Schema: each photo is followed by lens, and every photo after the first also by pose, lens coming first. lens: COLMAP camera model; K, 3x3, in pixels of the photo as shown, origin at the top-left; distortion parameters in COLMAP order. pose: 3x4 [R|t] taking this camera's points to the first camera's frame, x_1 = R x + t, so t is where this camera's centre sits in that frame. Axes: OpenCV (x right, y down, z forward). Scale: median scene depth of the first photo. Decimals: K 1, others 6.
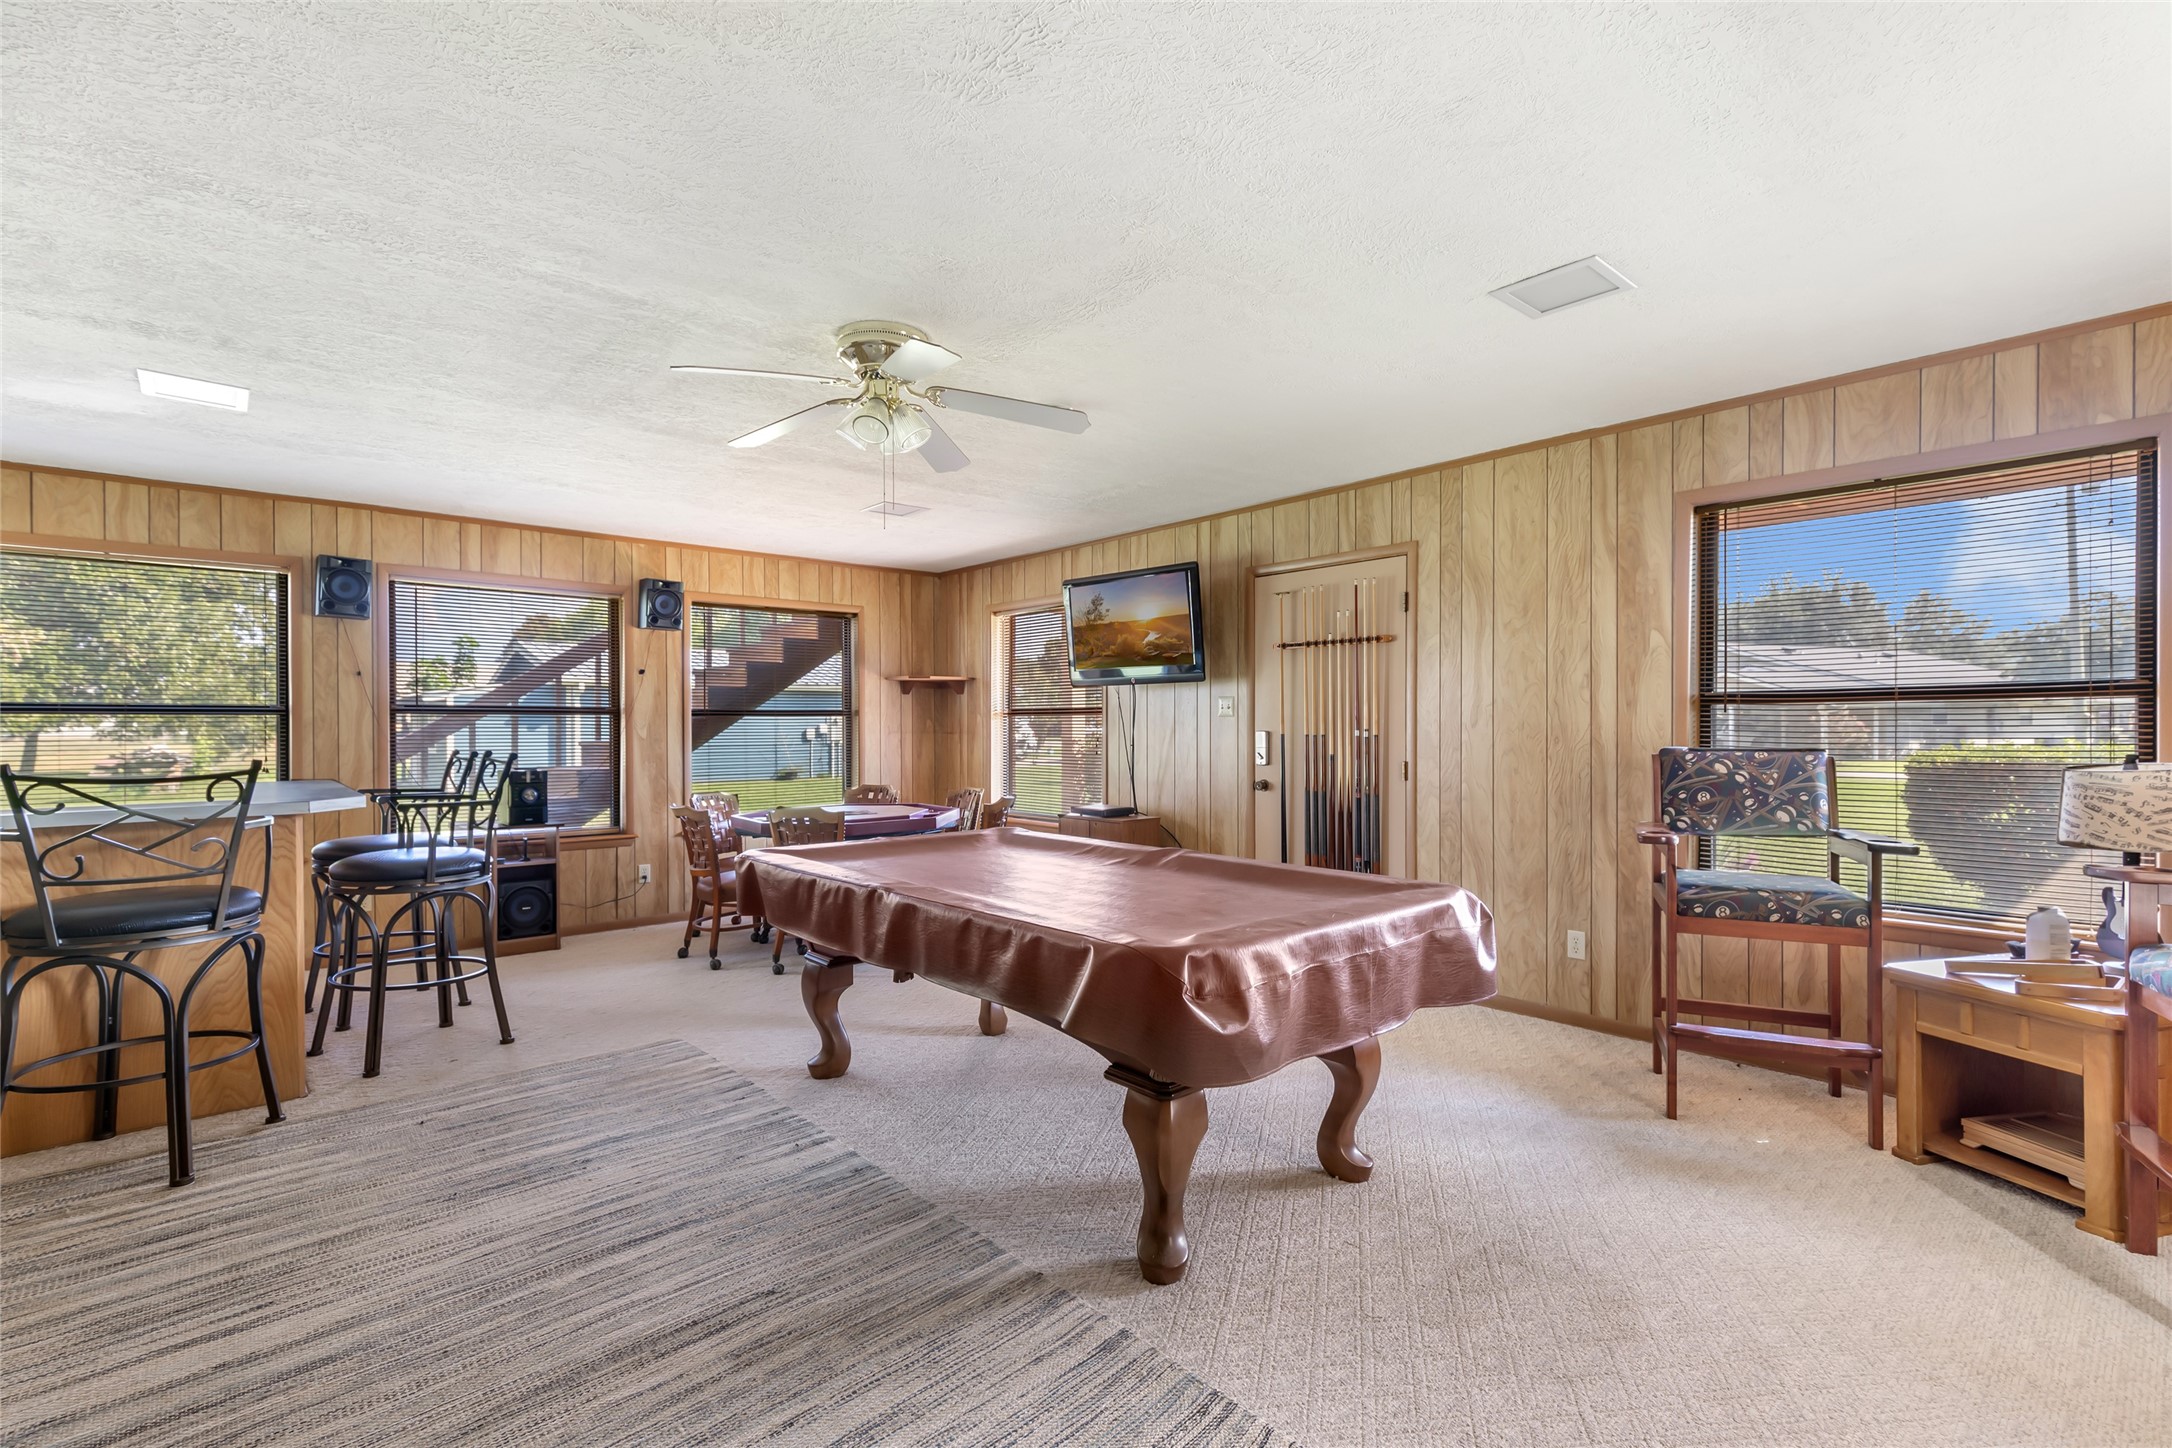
lens RADIAL K [[971.5, 0, 1089.9], [0, 971.5, 726.3], [0, 0, 1]] dist [0.001847, -0.000516]
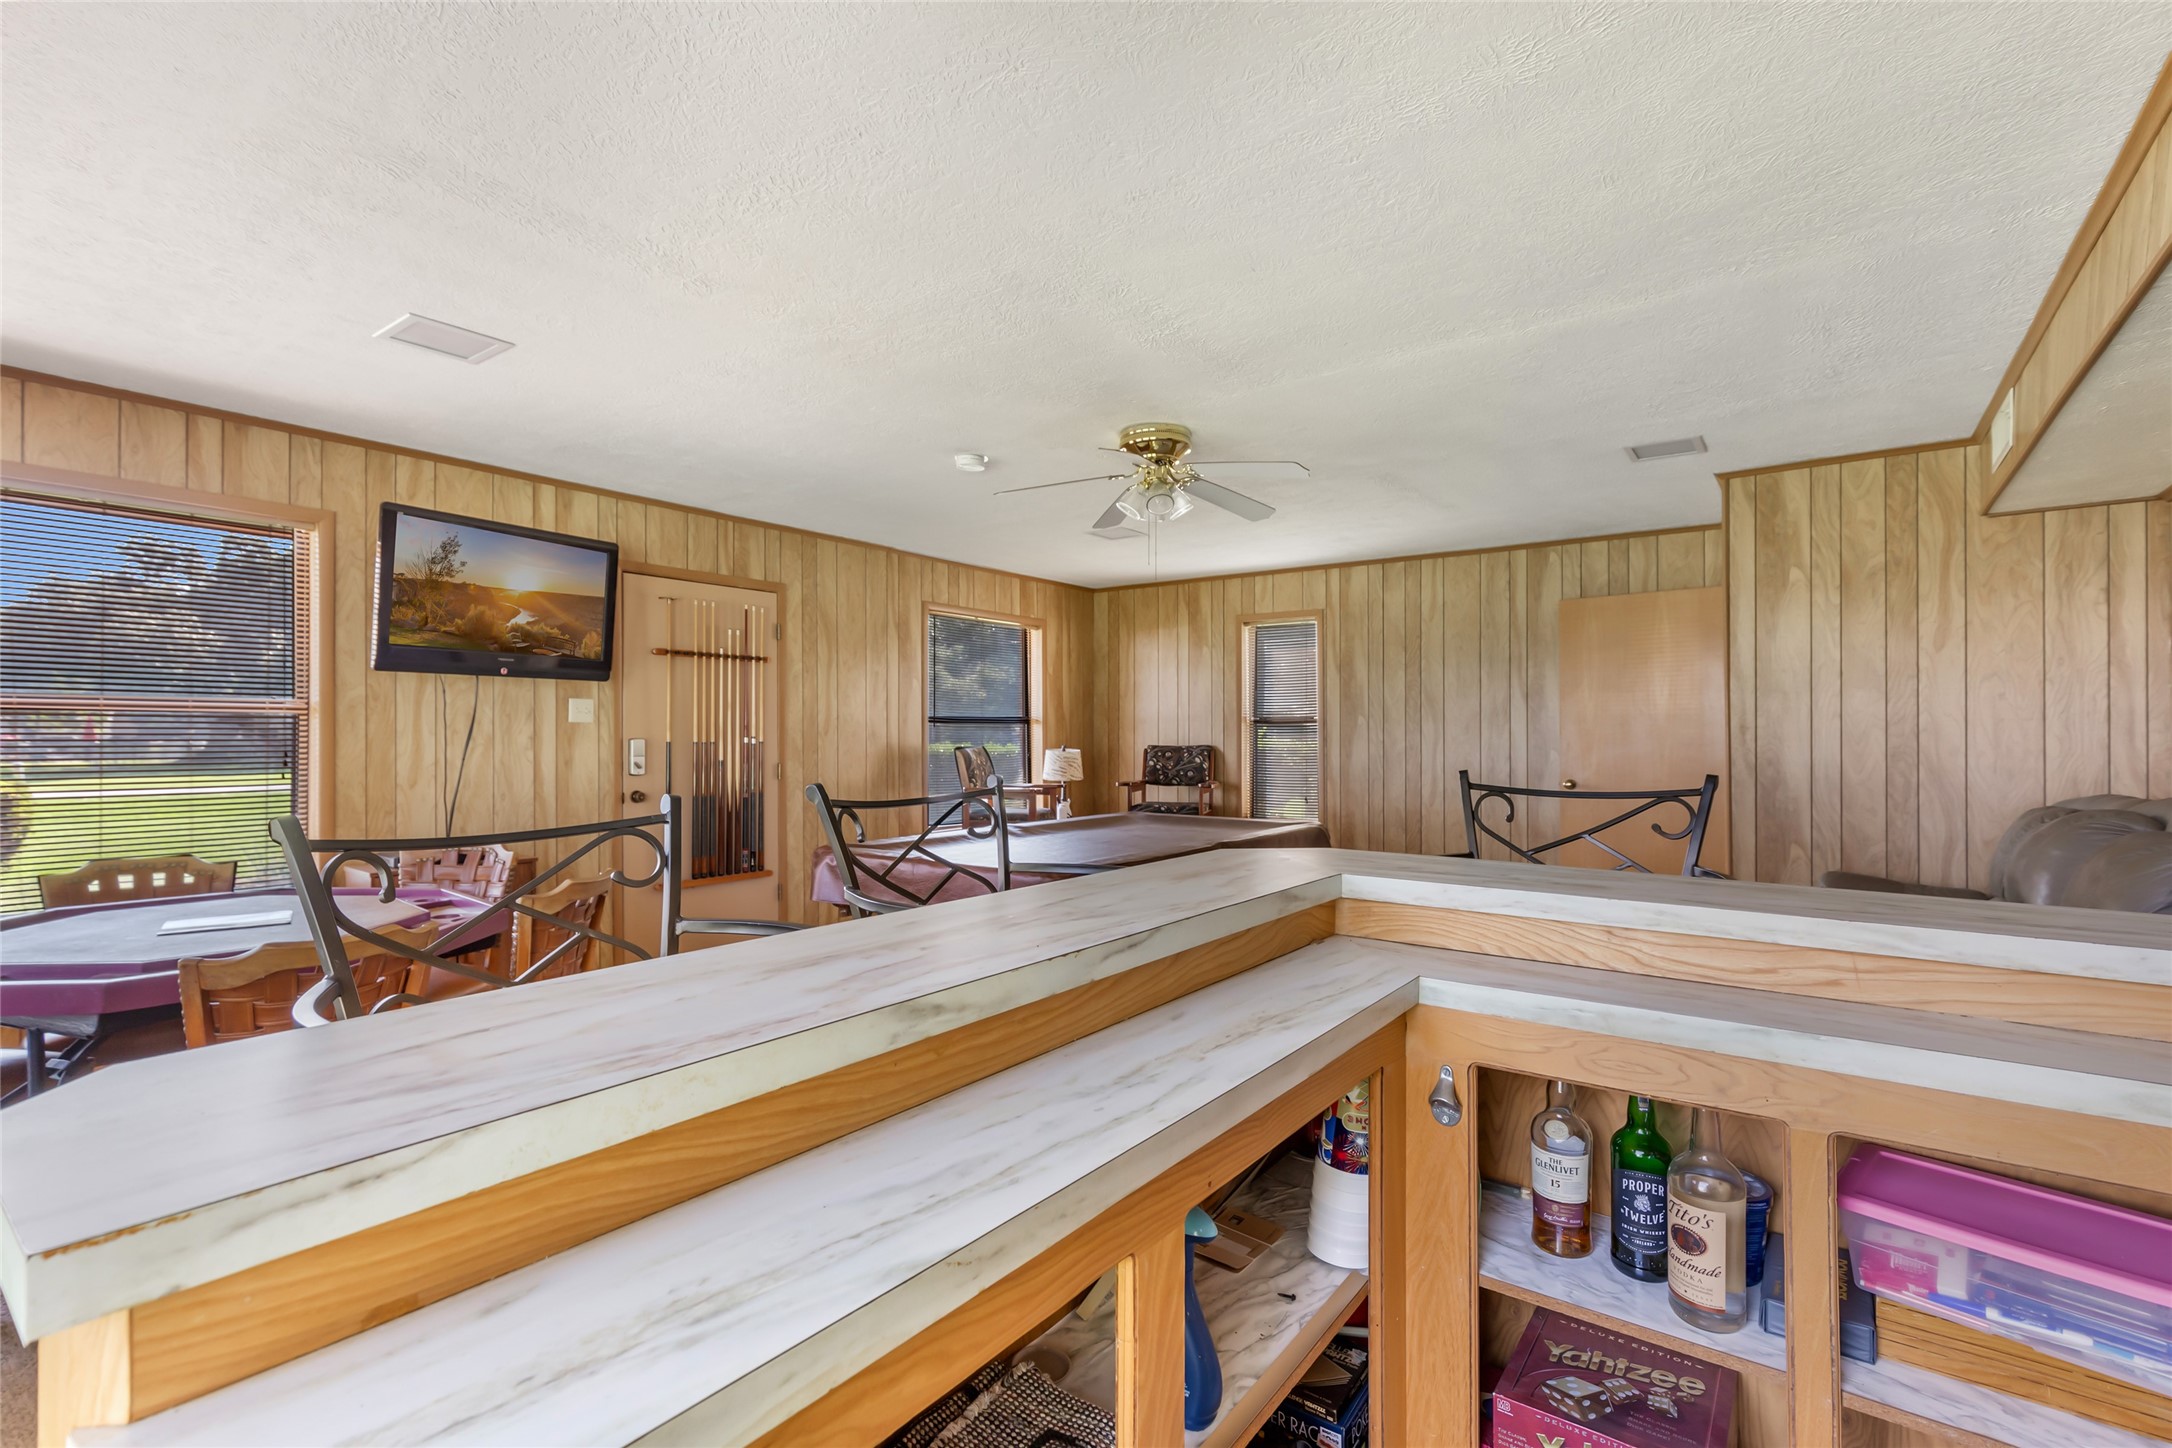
lens RADIAL K [[971.5, 0, 1089.9], [0, 971.5, 726.3], [0, 0, 1]] dist [0.001847, -0.000516]
pose [[-0.193452, 0.016823, 0.980965, -0.919663], [-0.002485, 0.999841, -0.017637, 0.010118], [-0.981107, -0.005850, -0.193380, 0.831991]]
